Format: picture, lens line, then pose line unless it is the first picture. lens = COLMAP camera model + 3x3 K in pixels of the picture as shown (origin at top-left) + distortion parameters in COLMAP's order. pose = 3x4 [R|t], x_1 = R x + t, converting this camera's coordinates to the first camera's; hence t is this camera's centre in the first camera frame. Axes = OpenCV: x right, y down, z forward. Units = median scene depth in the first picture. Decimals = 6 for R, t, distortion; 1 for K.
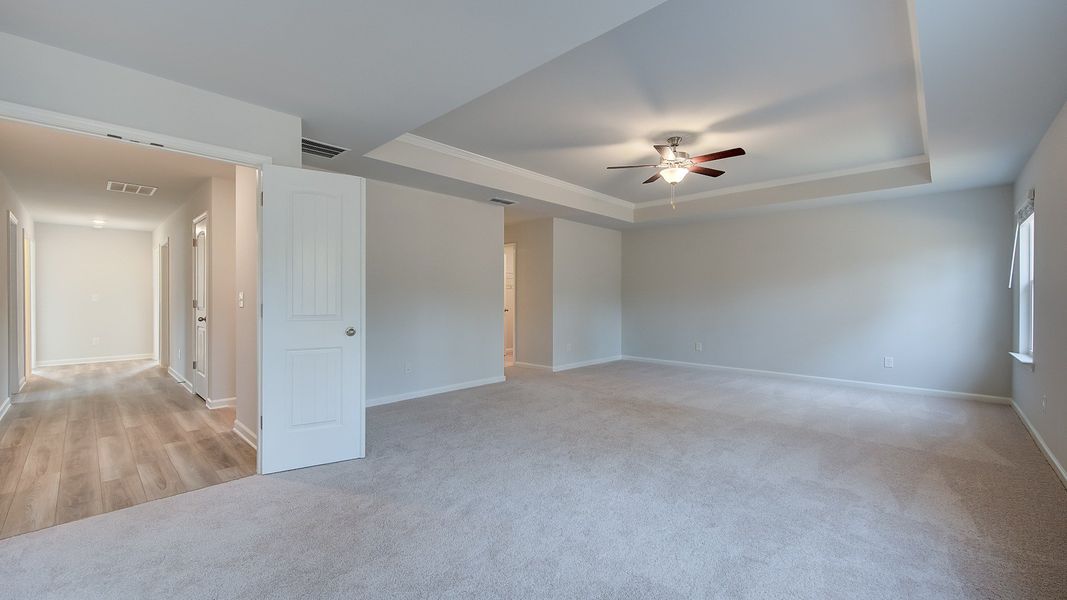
lens RADIAL K [[433.6, 0, 537.1], [0, 433.6, 300.1], [0, 0, 1]] dist [0.000502, -0.000043]
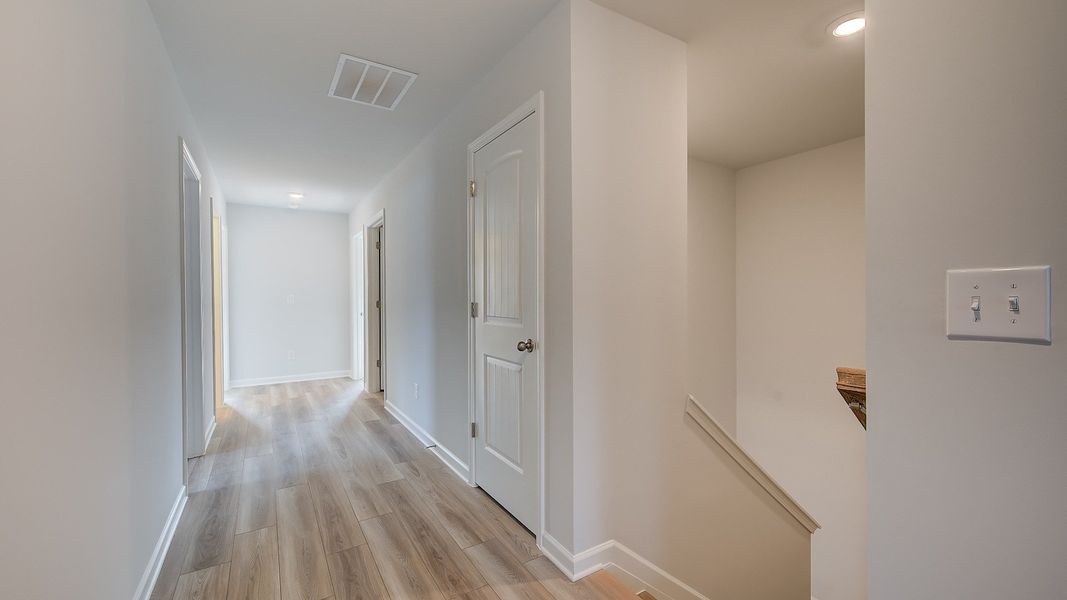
lens RADIAL K [[426.4, 0, 535.6], [0, 426.4, 300.1], [0, 0, 1]] dist [0.002282, -0.000009]
pose [[0.970652, -0.006231, -0.240408, -0.474243], [0.006850, 0.999975, 0.001739, -0.001889], [0.240391, -0.003334, 0.970670, 0.421878]]
